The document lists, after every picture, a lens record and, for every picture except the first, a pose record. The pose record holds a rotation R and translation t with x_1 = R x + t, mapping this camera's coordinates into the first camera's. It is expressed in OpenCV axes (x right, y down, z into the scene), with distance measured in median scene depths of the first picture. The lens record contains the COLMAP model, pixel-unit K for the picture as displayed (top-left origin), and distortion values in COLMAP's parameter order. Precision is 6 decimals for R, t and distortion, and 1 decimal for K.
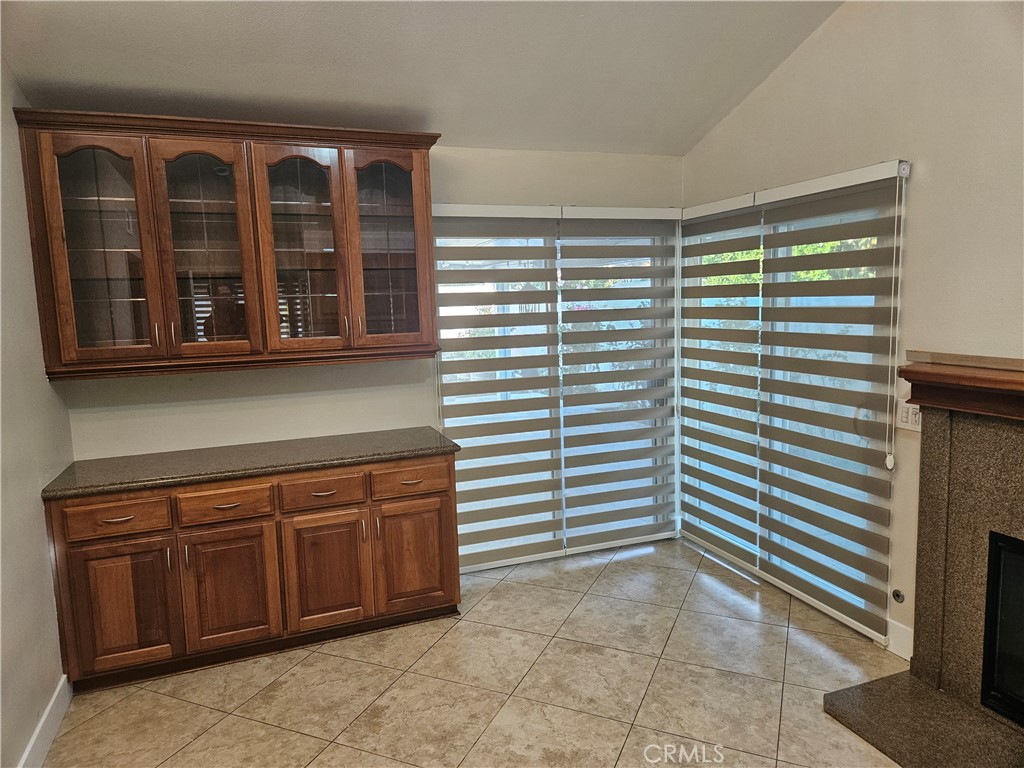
lens RADIAL K [[683.0, 0, 503.0], [0, 683.0, 381.5], [0, 0, 1]] dist [0.057109, -0.036282]
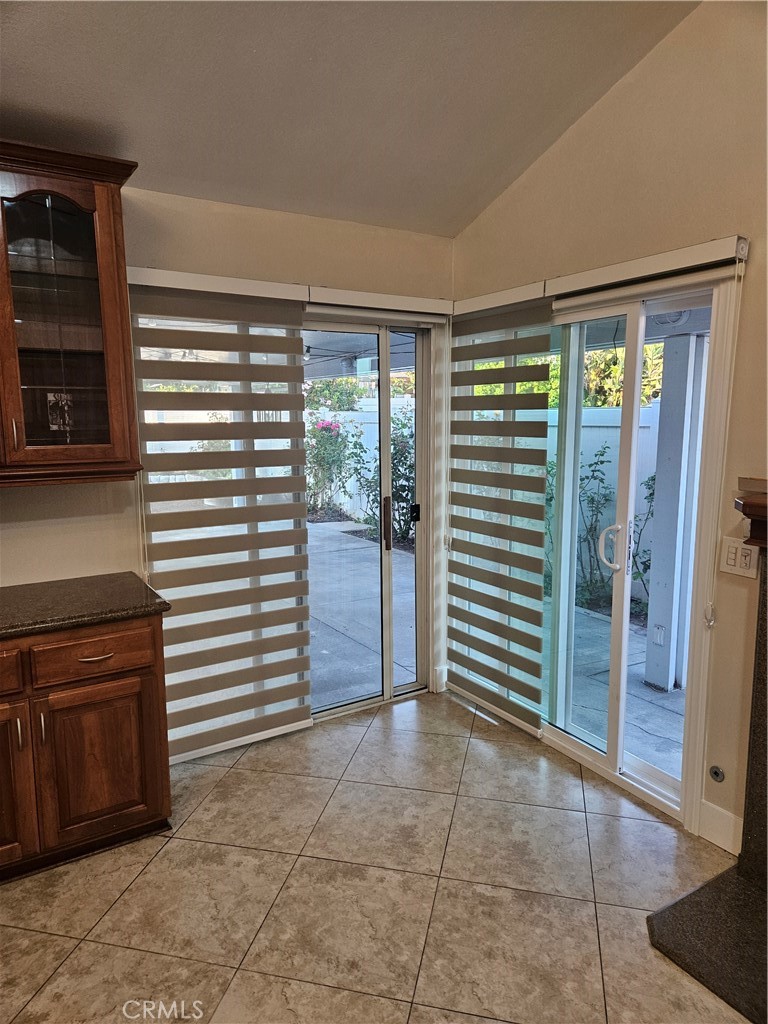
lens RADIAL K [[683.0, 0, 379.6], [0, 683.0, 512.5], [0, 0, 1]] dist [0.057109, -0.036282]
pose [[0.980491, -0.002835, 0.196545, 0.012449], [-0.001237, 0.999787, 0.020590, -0.017092], [-0.196561, -0.020432, 0.980279, 0.251258]]
